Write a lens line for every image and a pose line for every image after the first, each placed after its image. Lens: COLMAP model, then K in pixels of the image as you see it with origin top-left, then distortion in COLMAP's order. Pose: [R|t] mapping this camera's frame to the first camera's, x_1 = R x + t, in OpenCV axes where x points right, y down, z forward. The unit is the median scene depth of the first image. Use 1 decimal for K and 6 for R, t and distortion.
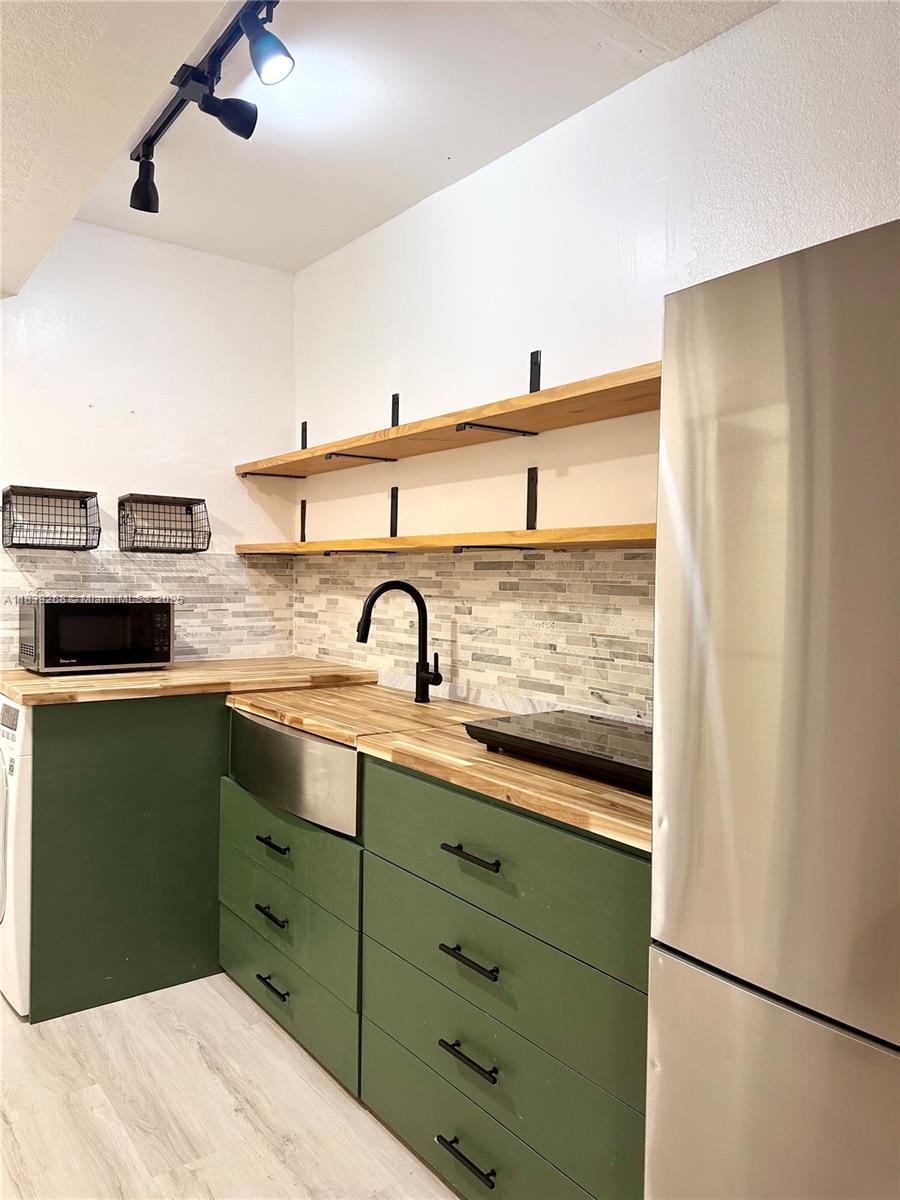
lens RADIAL K [[909.9, 0, 450.5], [0, 909.9, 598.7], [0, 0, 1]] dist [0.014652, -0.008159]
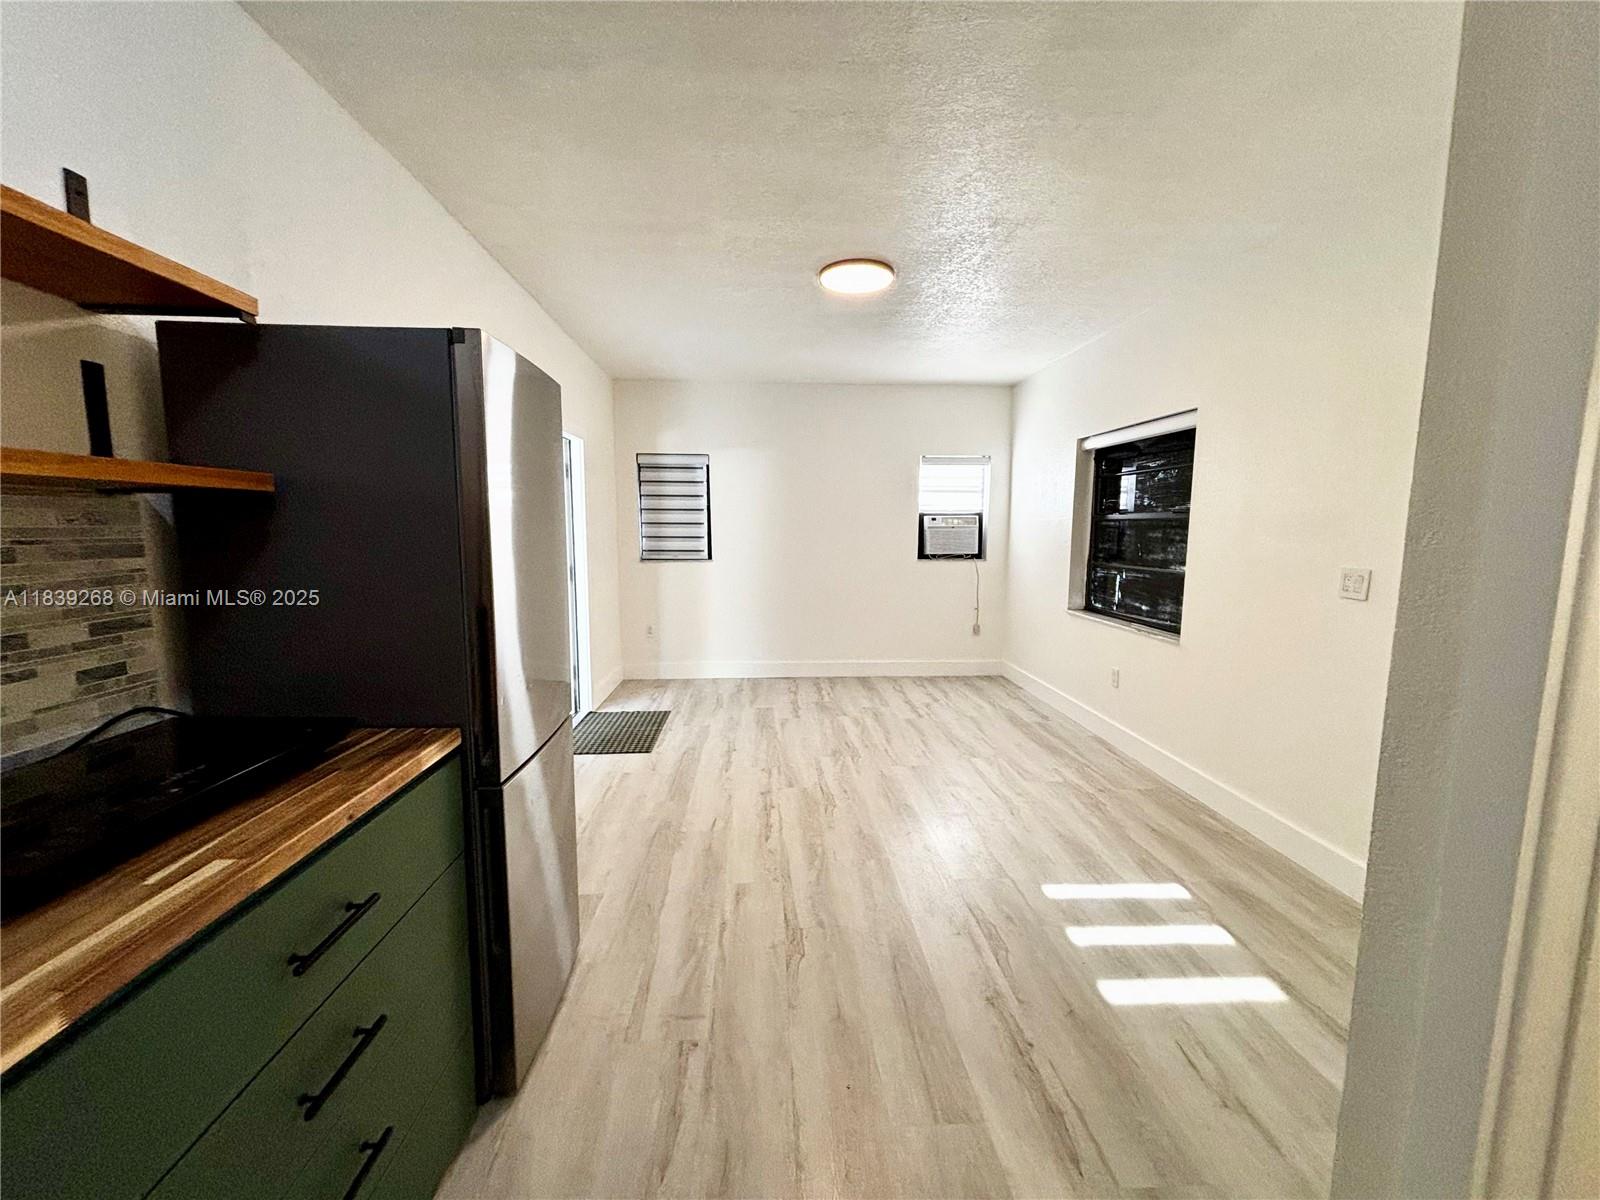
lens RADIAL K [[646.5, 0, 797.6], [0, 646.5, 598.6], [0, 0, 1]] dist [0.000203, 0.000017]
pose [[-0.845221, -0.087883, 0.527141, -0.534786], [-0.011327, 0.989110, 0.146740, -0.050408], [-0.534296, 0.118057, -0.837013, 1.120363]]
